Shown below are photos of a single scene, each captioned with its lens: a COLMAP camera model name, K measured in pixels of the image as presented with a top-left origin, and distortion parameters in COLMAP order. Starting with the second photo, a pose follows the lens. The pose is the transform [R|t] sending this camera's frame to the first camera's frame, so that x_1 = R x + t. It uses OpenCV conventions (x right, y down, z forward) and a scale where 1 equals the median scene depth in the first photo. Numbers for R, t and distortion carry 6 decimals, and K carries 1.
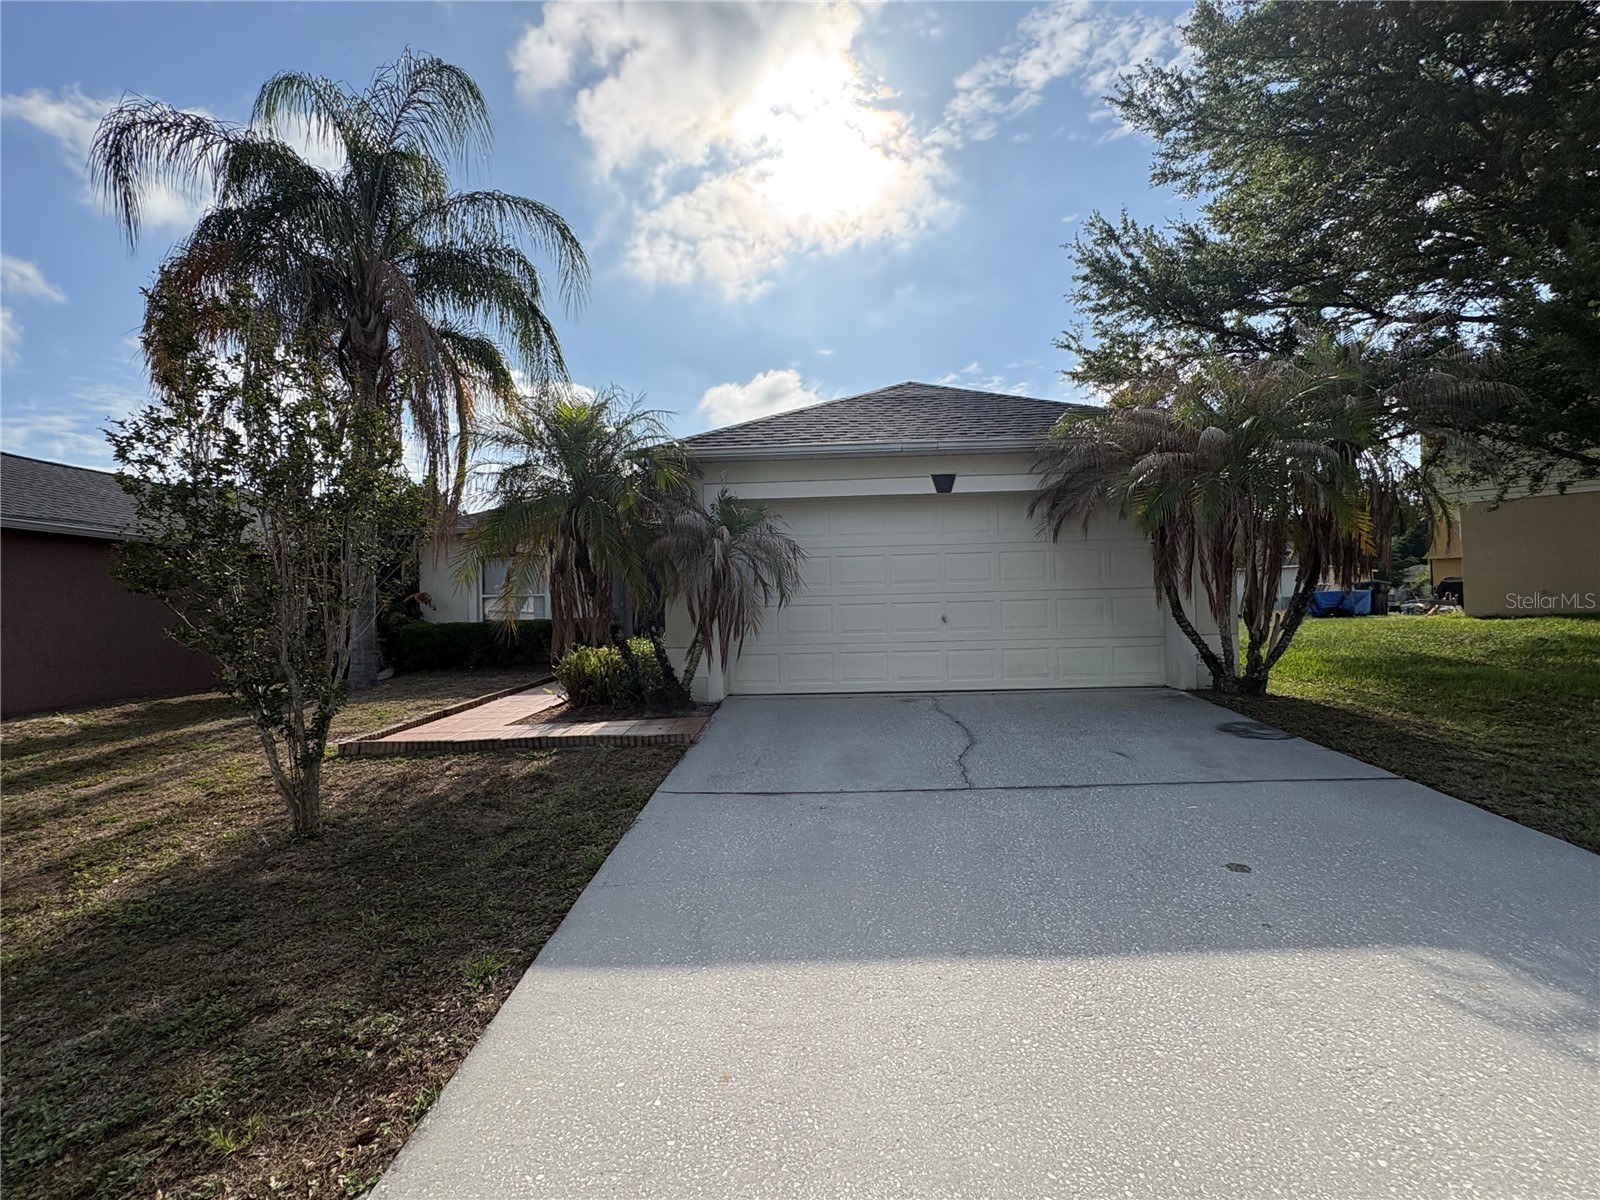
lens RADIAL K [[749.4, 0, 800.0], [0, 749.4, 600.0], [0, 0, 1]] dist [0.004742, 0.000800]
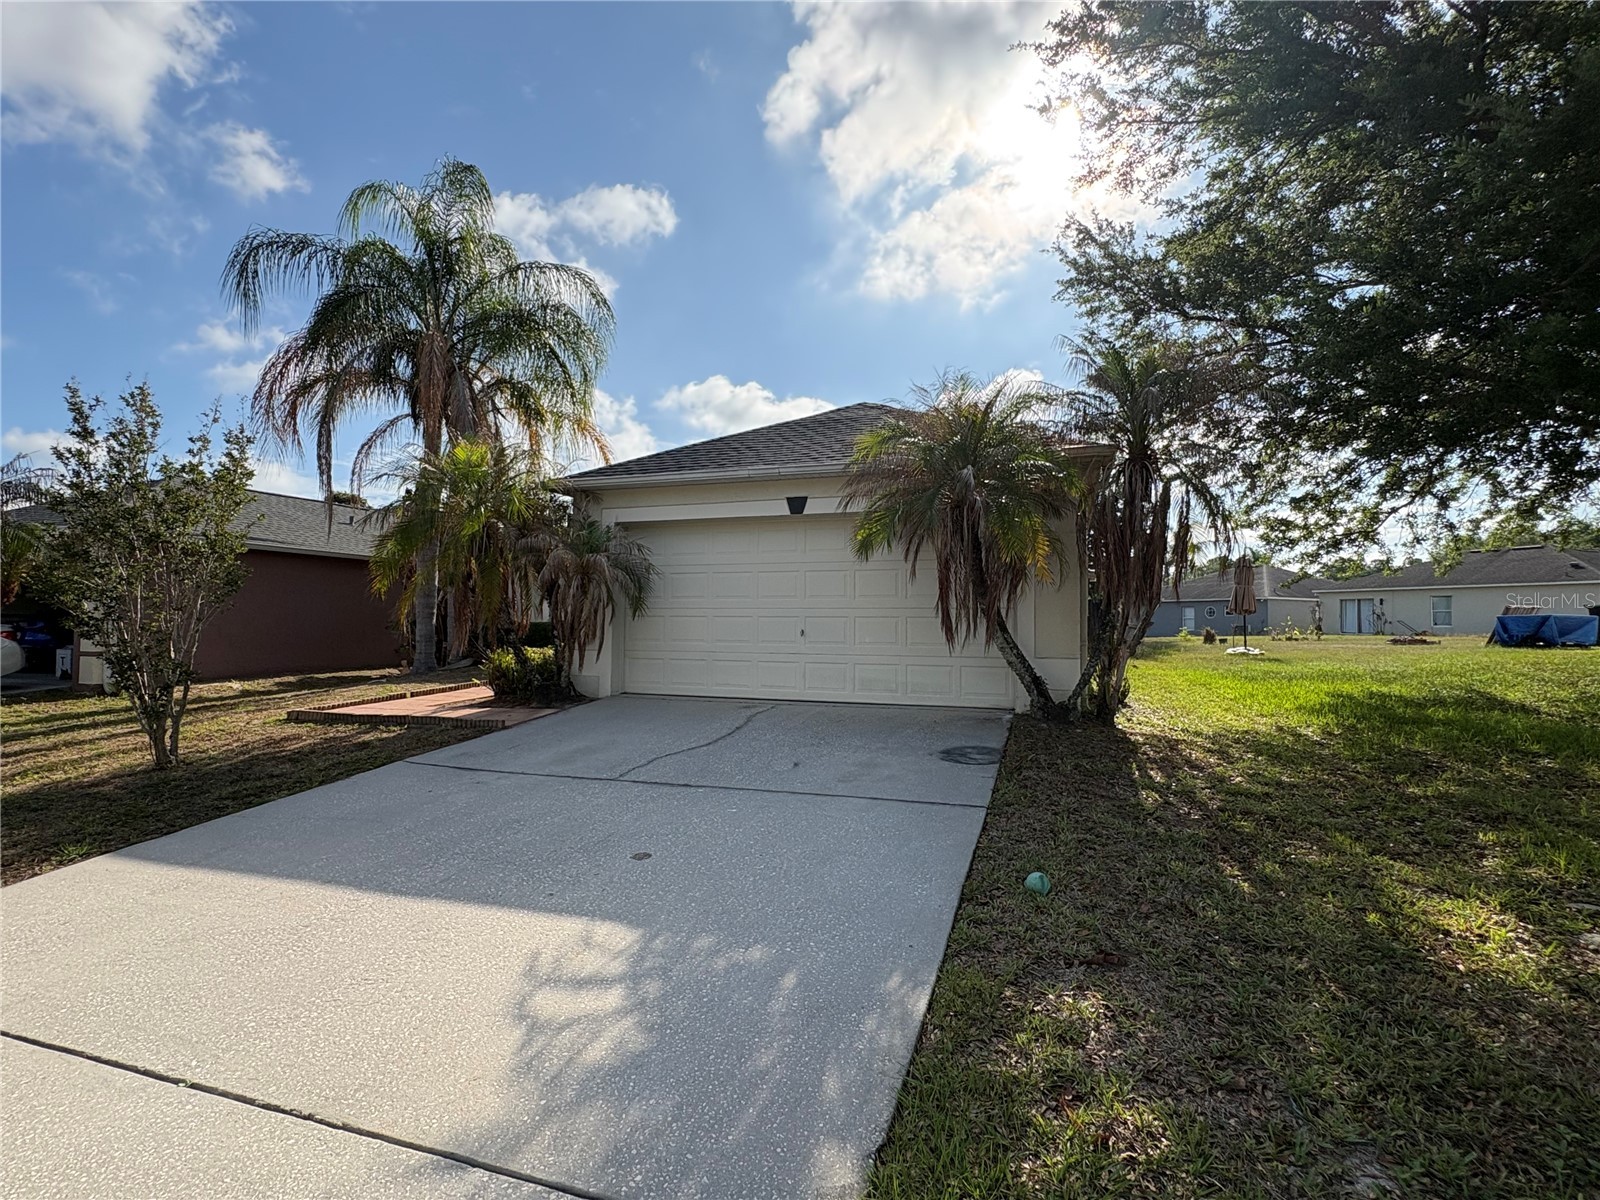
lens RADIAL K [[741.0, 0, 800.0], [0, 741.0, 600.0], [0, 0, 1]] dist [-0.004148, -0.000218]
pose [[0.953178, 0.017912, -0.301878, 0.510499], [-0.021543, 0.999730, -0.008702, -0.011723], [0.301641, 0.014798, 0.953307, -0.000529]]
